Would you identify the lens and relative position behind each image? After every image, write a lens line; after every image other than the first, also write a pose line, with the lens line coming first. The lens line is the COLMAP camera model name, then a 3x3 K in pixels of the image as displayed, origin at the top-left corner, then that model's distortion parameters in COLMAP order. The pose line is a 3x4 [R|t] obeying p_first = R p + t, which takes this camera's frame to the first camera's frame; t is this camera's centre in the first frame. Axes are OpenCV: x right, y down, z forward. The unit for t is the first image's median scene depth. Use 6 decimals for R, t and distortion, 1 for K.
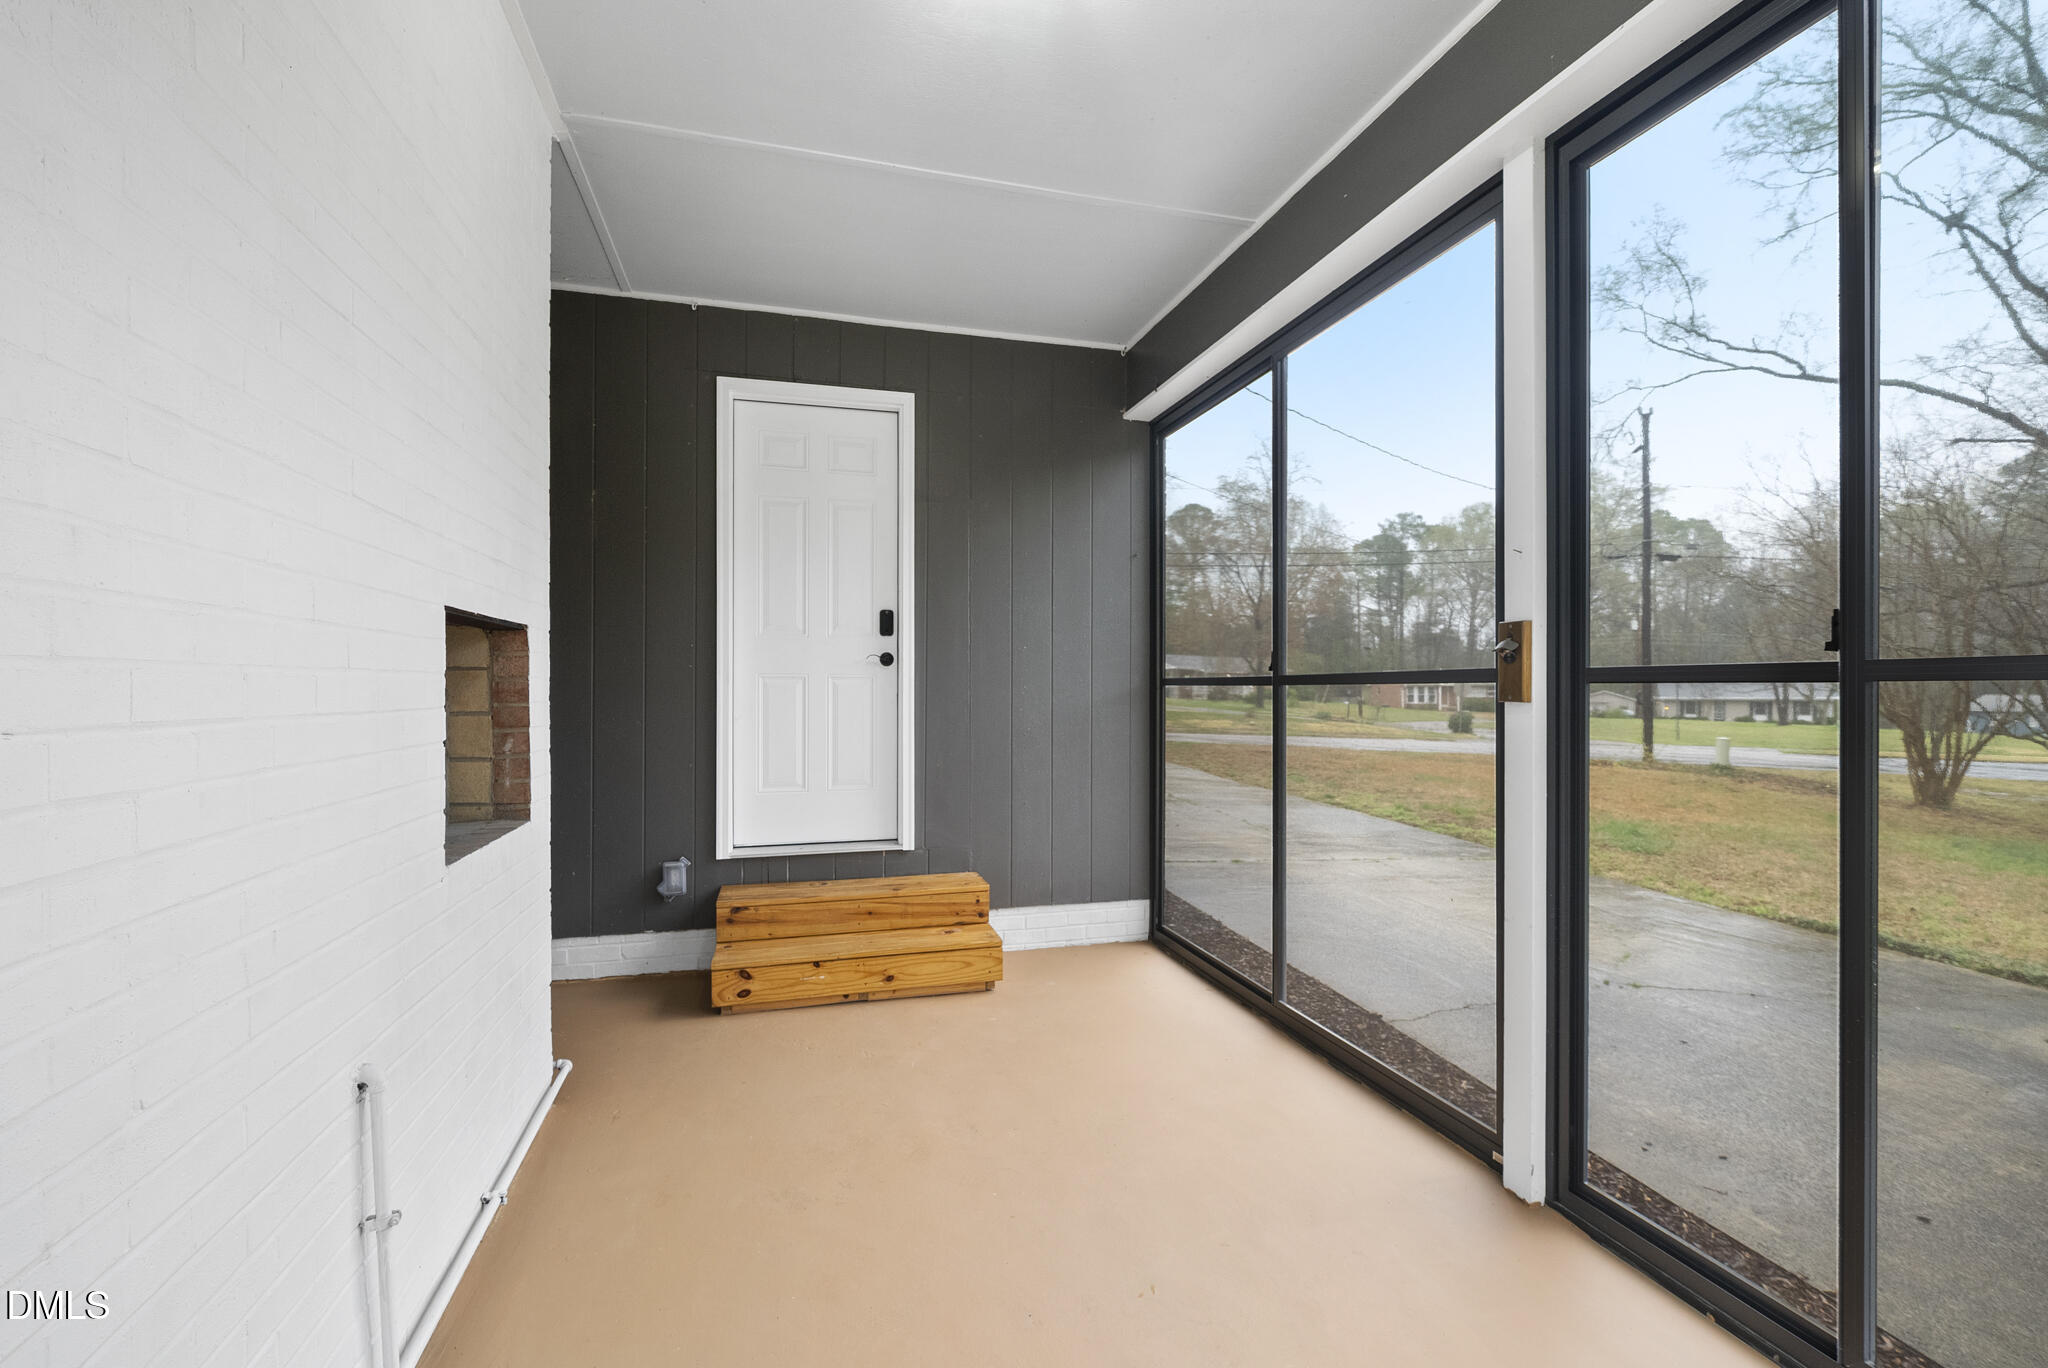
lens RADIAL K [[865.5, 0, 1024.0], [0, 865.5, 684.0], [0, 0, 1]] dist [-0.001040, -0.000166]
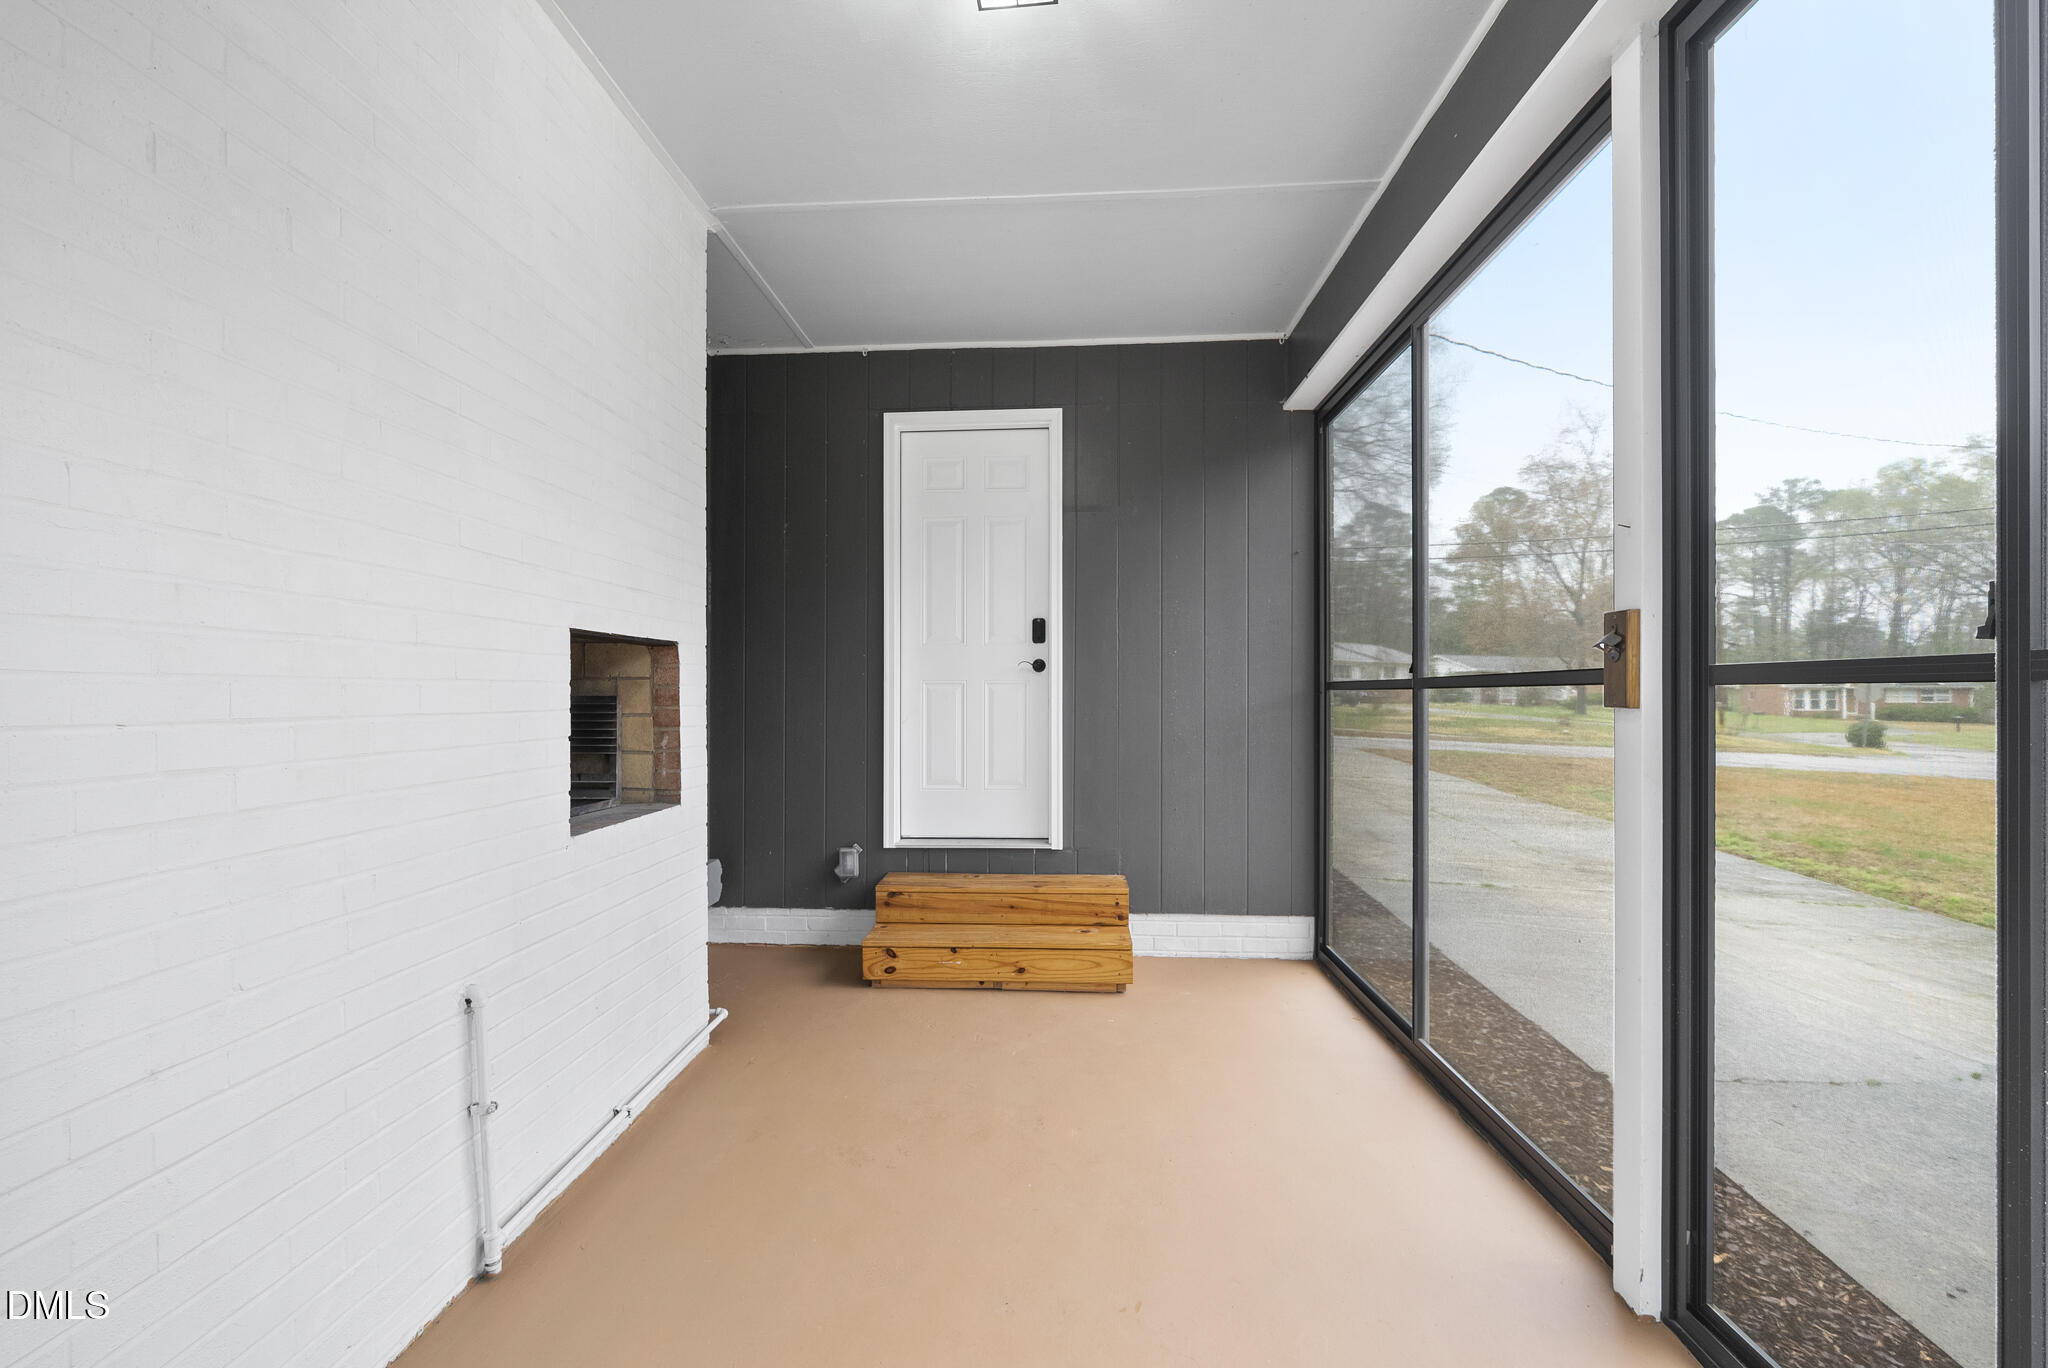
lens RADIAL K [[850.3, 0, 1018.9], [0, 850.3, 689.2], [0, 0, 1]] dist [-0.001974, 0.000084]
pose [[0.945931, -0.004358, -0.324339, 0.163388], [0.004296, 0.999990, -0.000908, 0.000641], [0.324340, -0.000534, 0.945940, 0.023666]]
